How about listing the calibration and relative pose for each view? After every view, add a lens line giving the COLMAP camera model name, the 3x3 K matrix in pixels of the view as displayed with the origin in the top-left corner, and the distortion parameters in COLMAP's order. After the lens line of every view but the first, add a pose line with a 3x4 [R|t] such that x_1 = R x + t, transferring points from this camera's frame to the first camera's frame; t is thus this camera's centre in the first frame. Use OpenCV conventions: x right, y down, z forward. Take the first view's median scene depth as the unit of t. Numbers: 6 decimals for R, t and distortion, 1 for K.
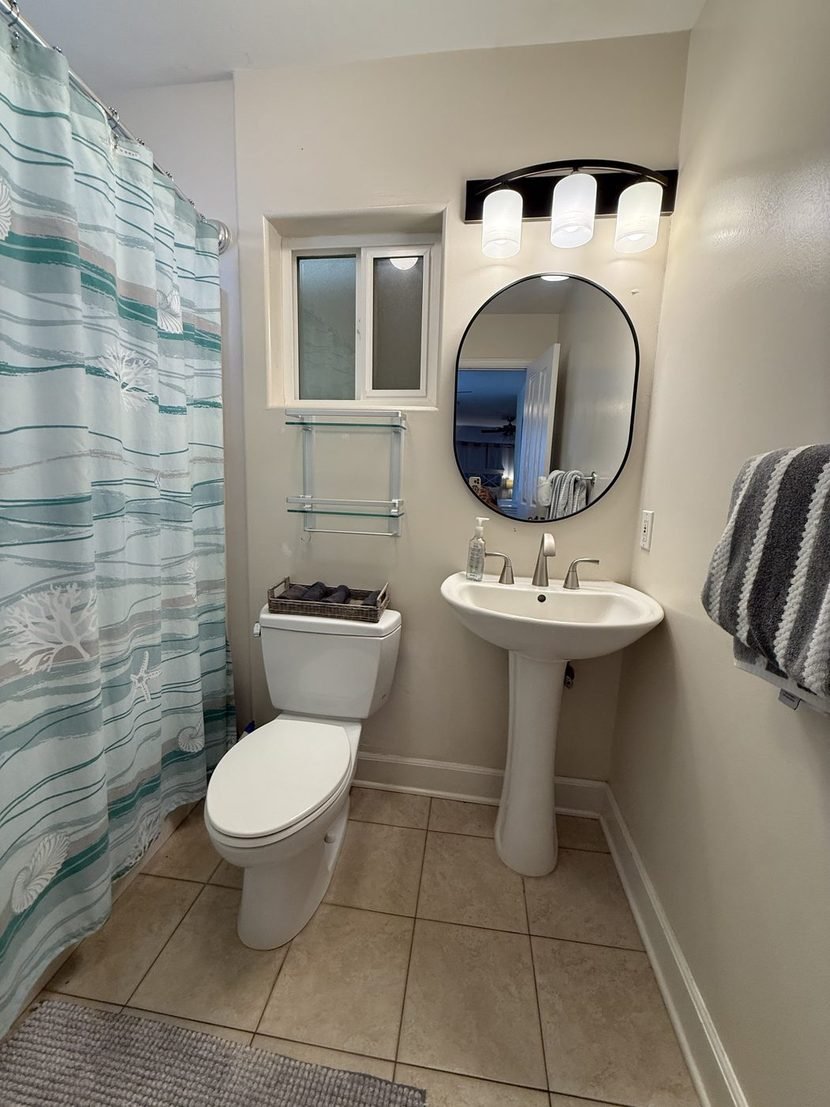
lens RADIAL K [[446.8, 0, 415.0], [0, 446.8, 553.5], [0, 0, 1]] dist [-0.003362, -0.000355]
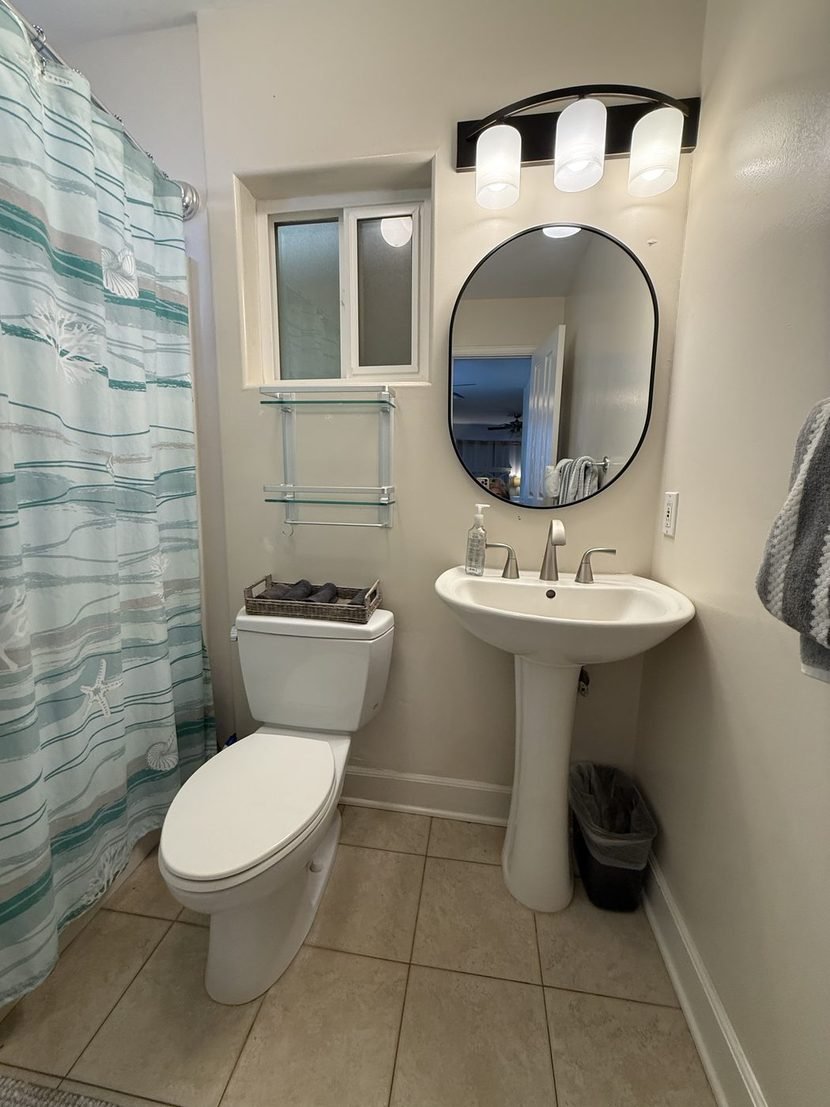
lens RADIAL K [[446.8, 0, 415.0], [0, 446.8, 553.5], [0, 0, 1]] dist [-0.003362, -0.000355]
pose [[0.999729, -0.014562, -0.018179, 0.035241], [0.014472, 0.999882, -0.005063, 0.022392], [0.018251, 0.004799, 0.999822, 0.121693]]
